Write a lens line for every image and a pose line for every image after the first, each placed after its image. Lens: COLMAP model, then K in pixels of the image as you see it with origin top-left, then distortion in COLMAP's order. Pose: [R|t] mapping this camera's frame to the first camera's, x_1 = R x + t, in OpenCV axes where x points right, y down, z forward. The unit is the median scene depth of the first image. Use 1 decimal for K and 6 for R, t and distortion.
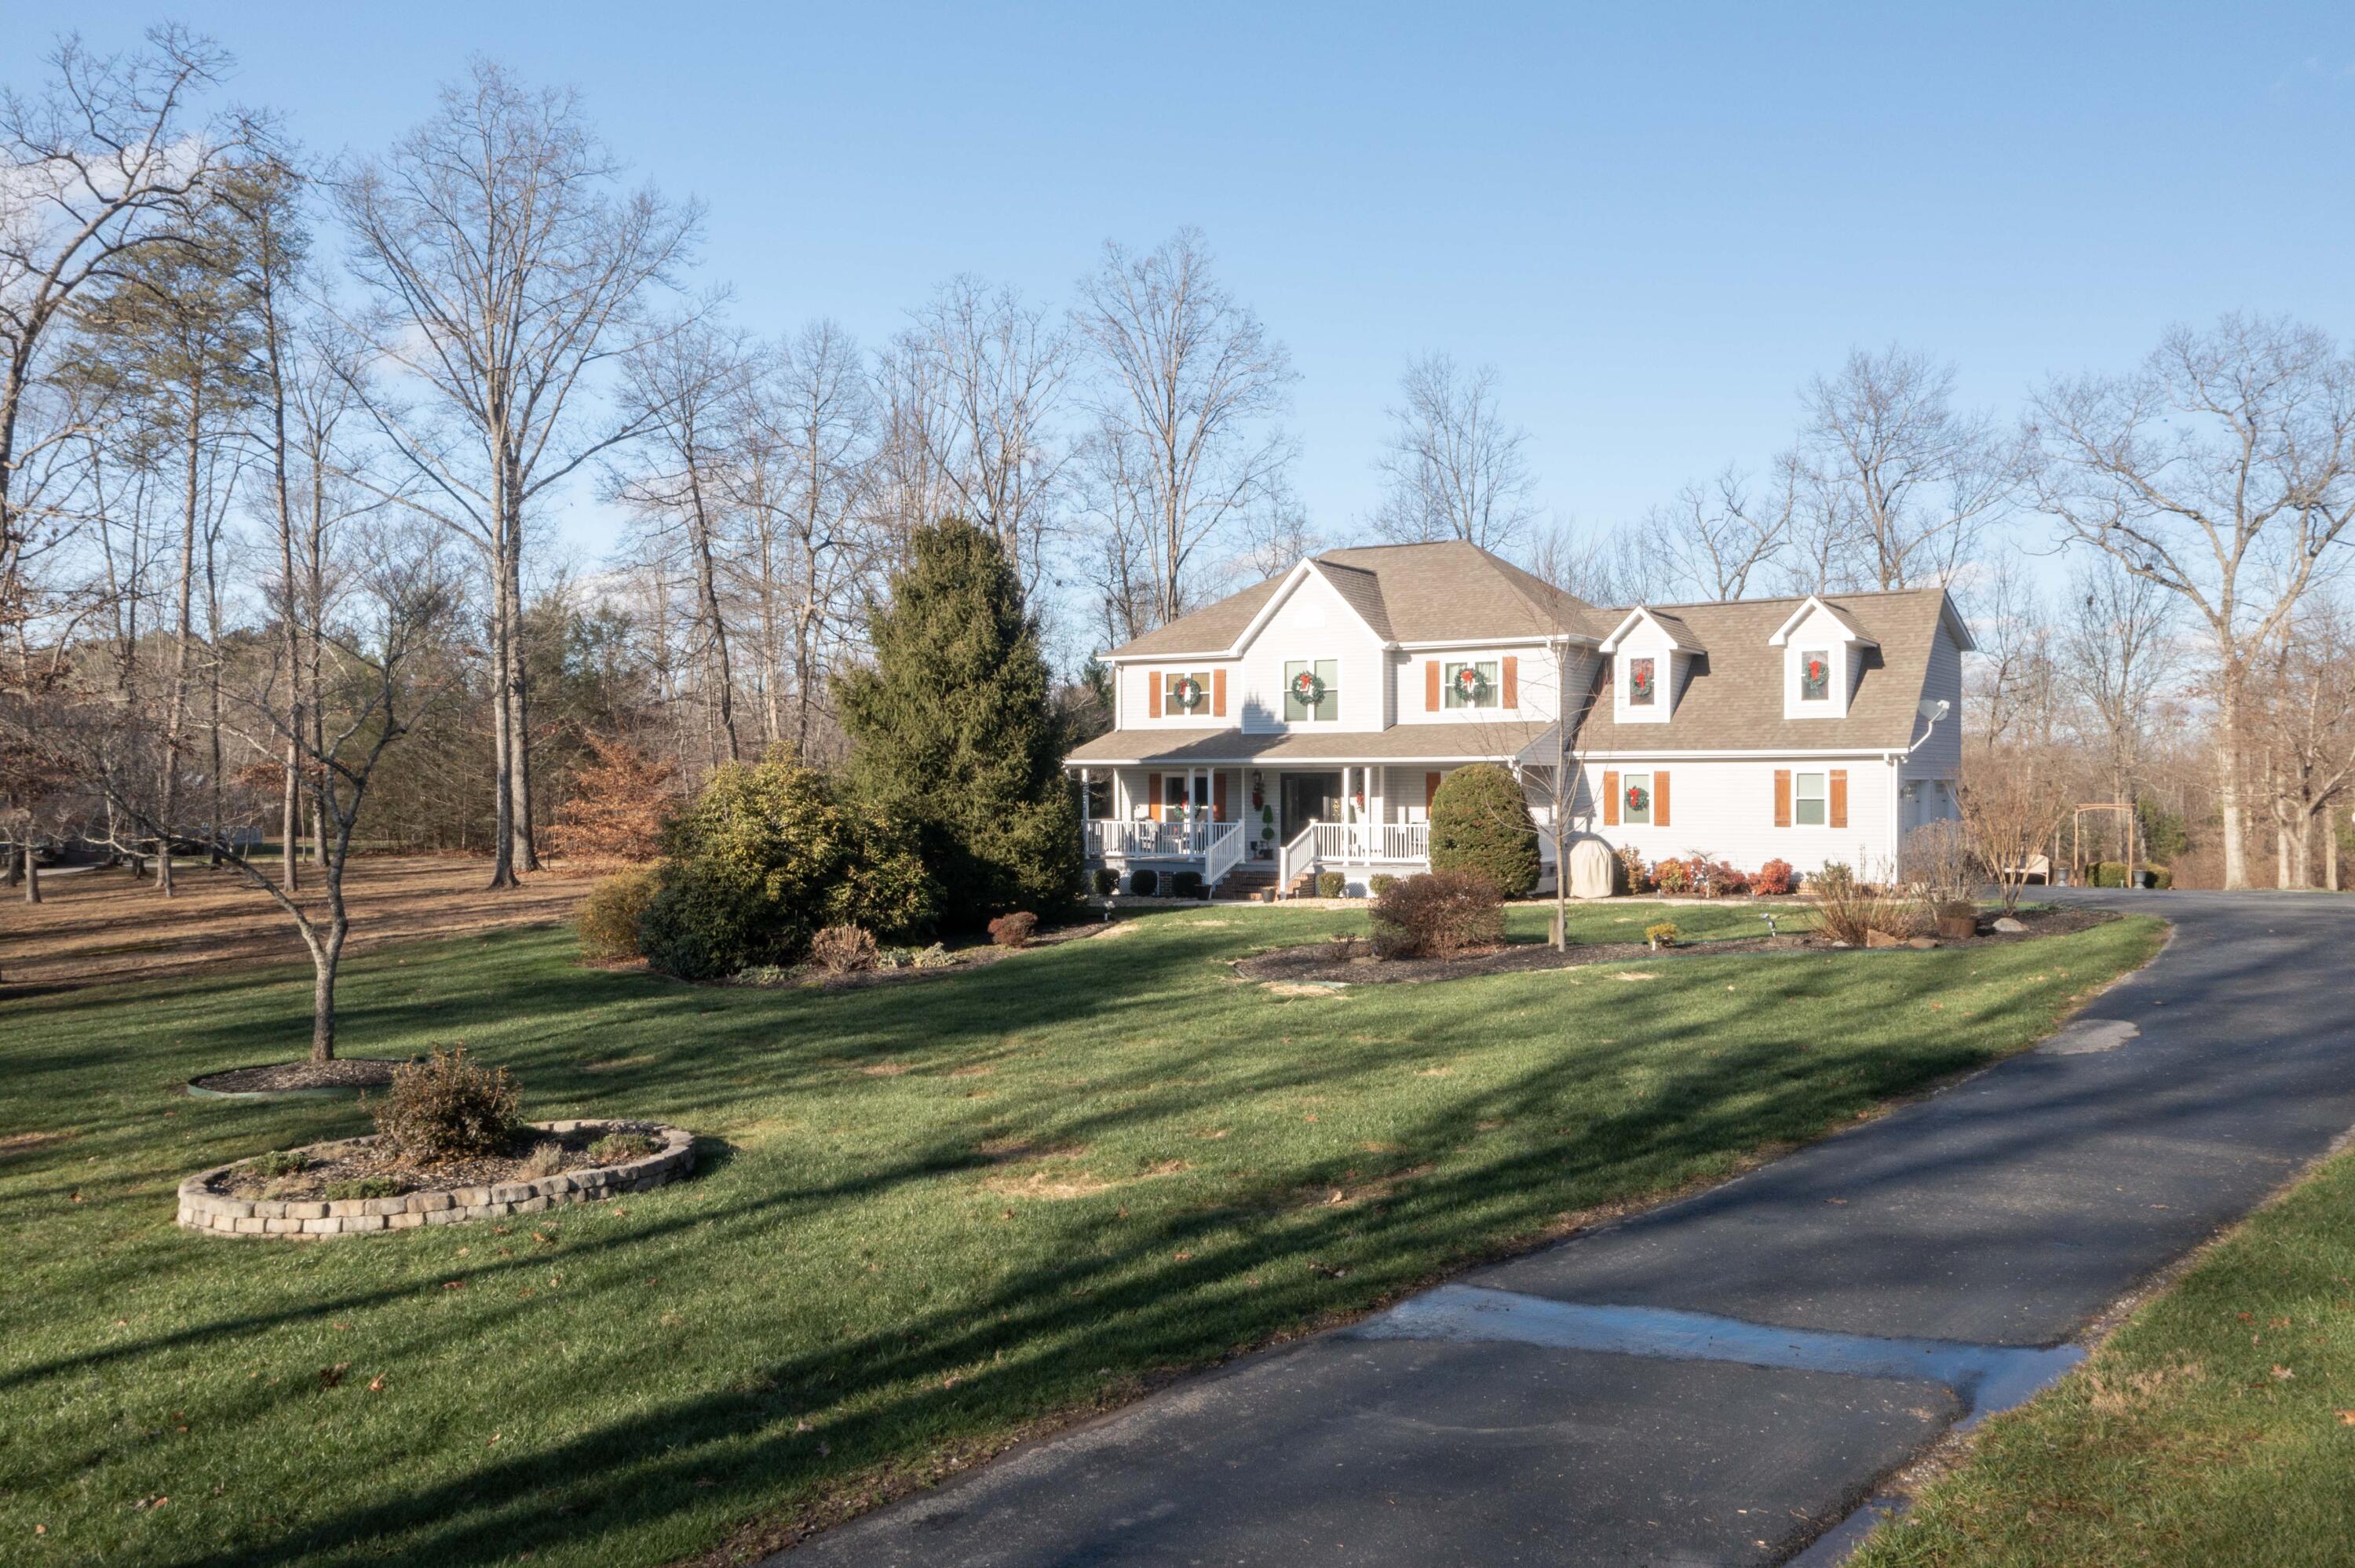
lens RADIAL K [[1883.0, 0, 1177.5], [0, 1883.0, 784.0], [0, 0, 1]] dist [-0.009428, -0.004943]
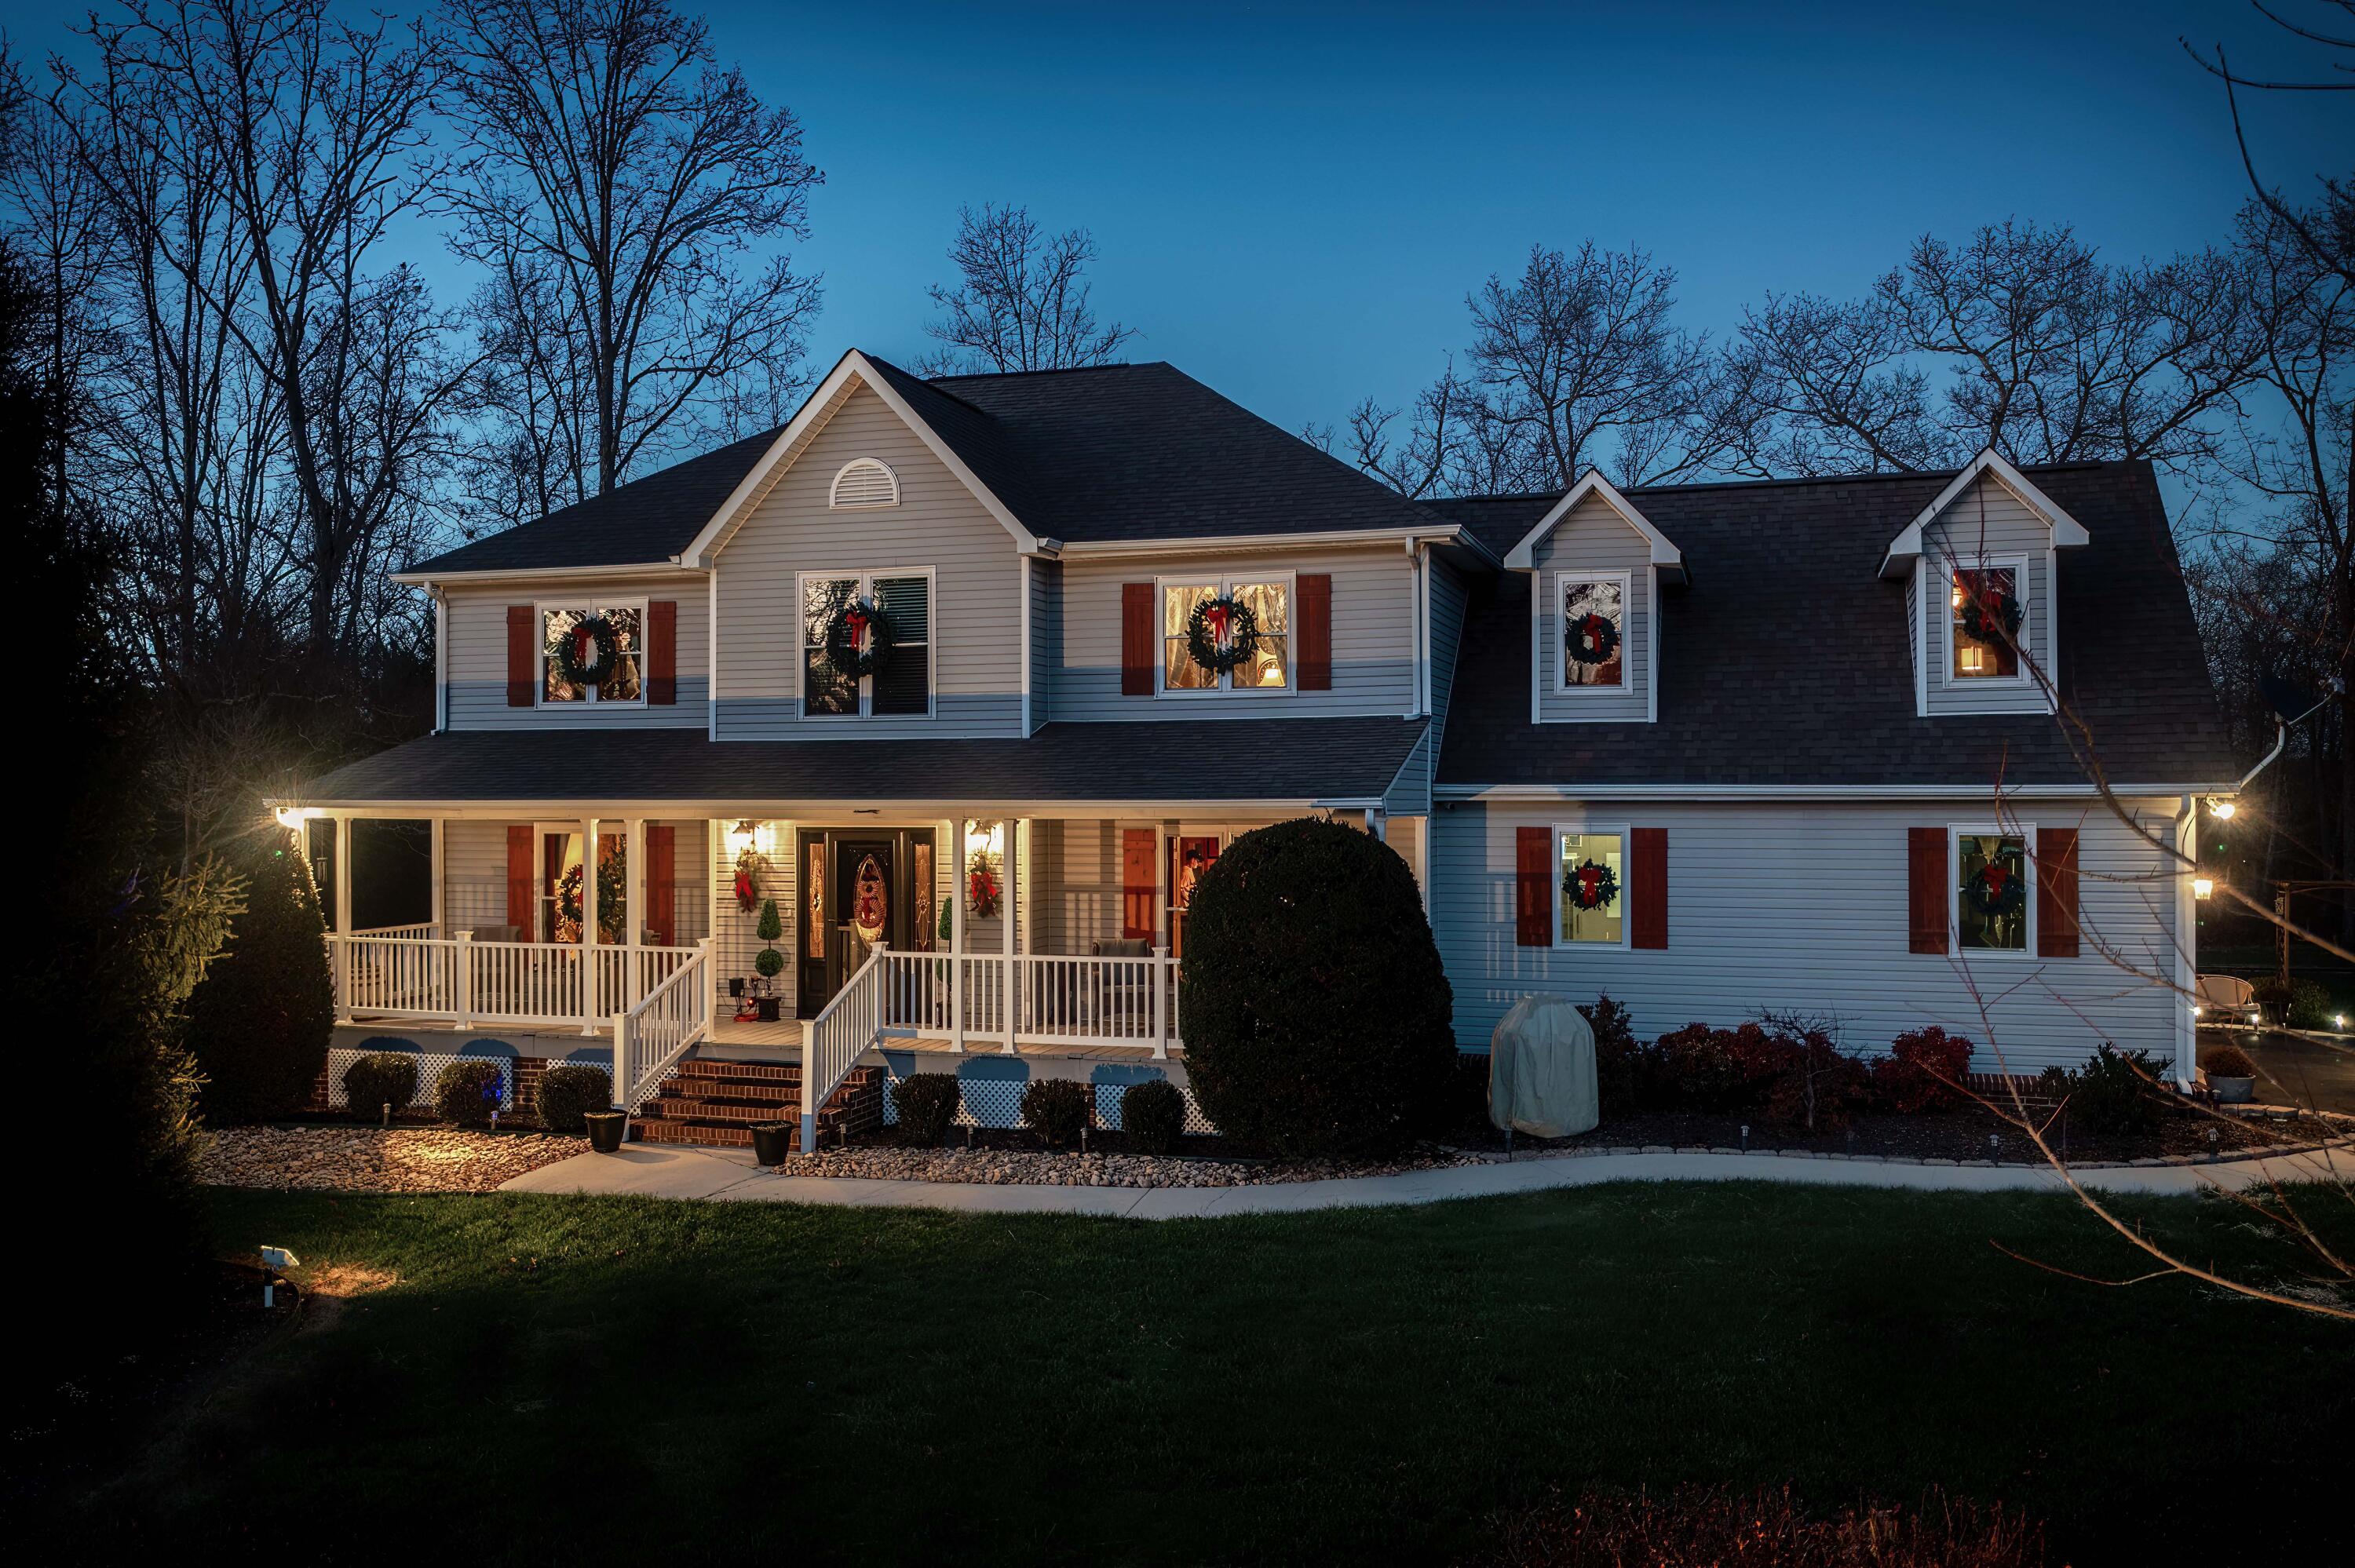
lens RADIAL K [[1883.0, 0, 1177.5], [0, 1883.0, 784.0], [0, 0, 1]] dist [-0.009428, -0.004943]
pose [[0.964901, 0.000663, 0.262614, 0.024844], [0.000761, 0.999986, -0.005321, -0.014572], [-0.262614, 0.005334, 0.964886, 0.560046]]
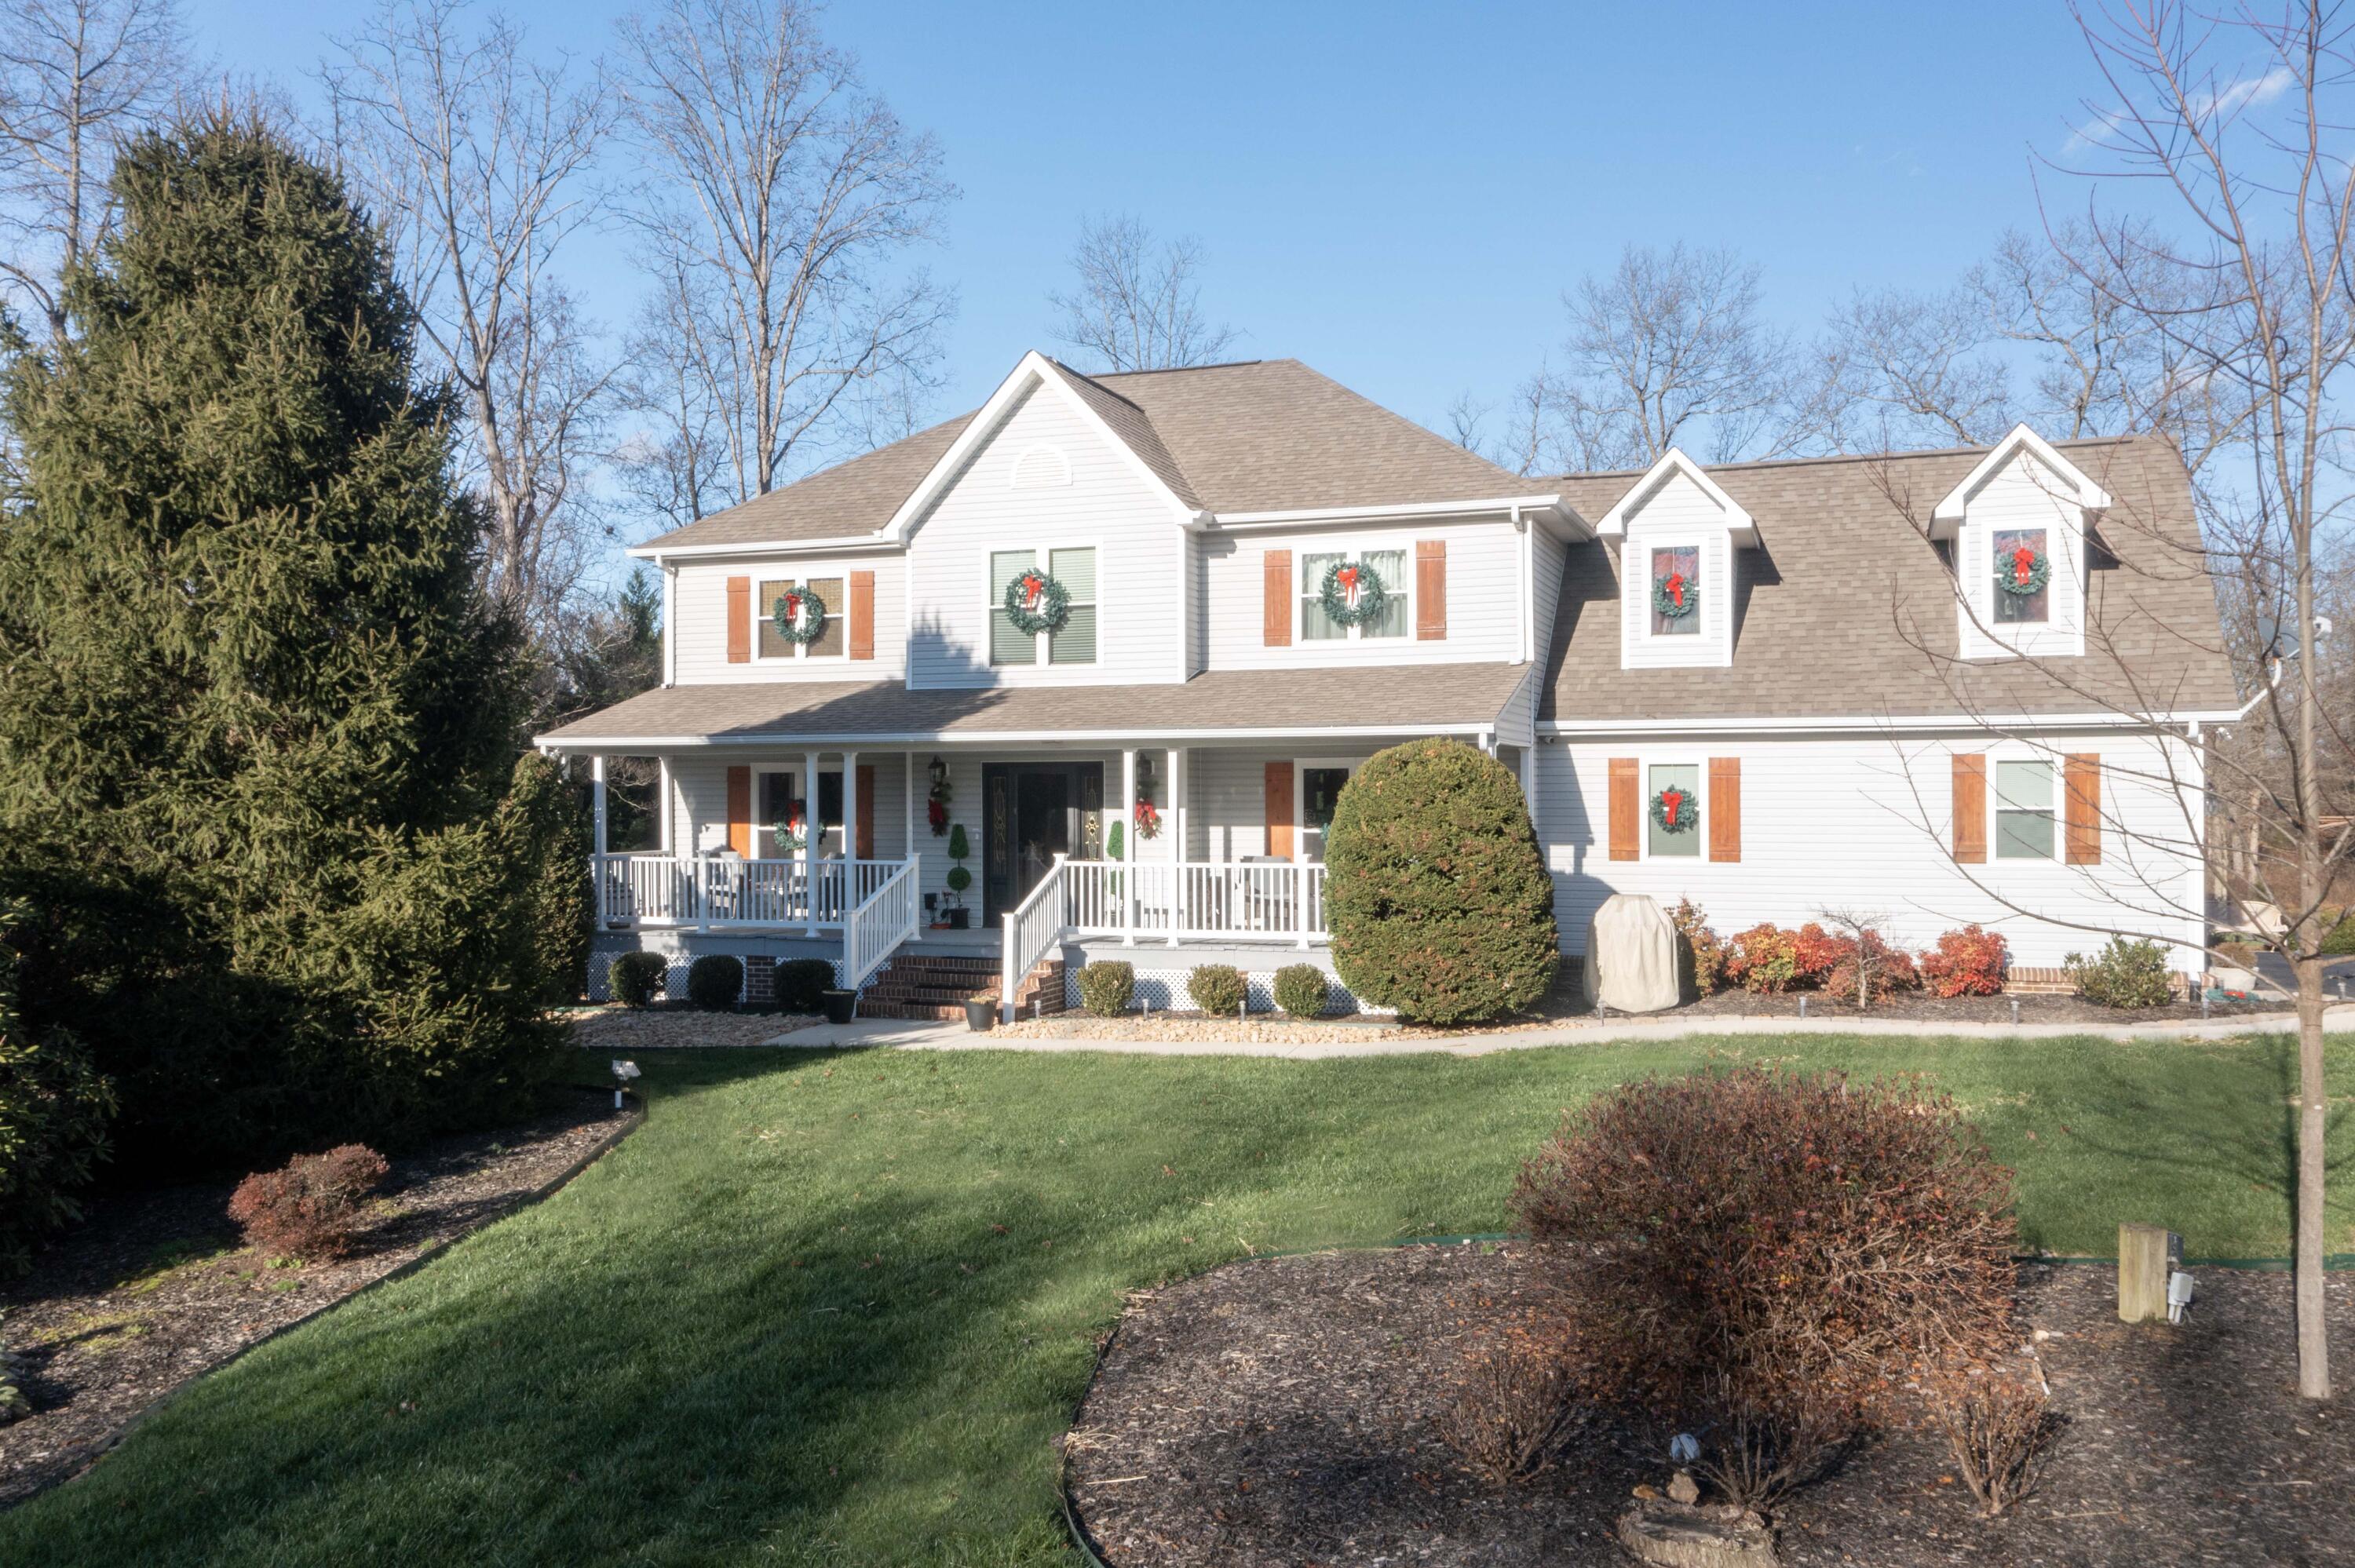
lens RADIAL K [[1883.0, 0, 1177.5], [0, 1883.0, 784.0], [0, 0, 1]] dist [-0.009428, -0.004943]
pose [[0.976495, -0.001311, 0.215536, -0.005890], [0.002422, 0.999985, -0.004887, 0.002608], [-0.215526, 0.005294, 0.976484, 0.493440]]
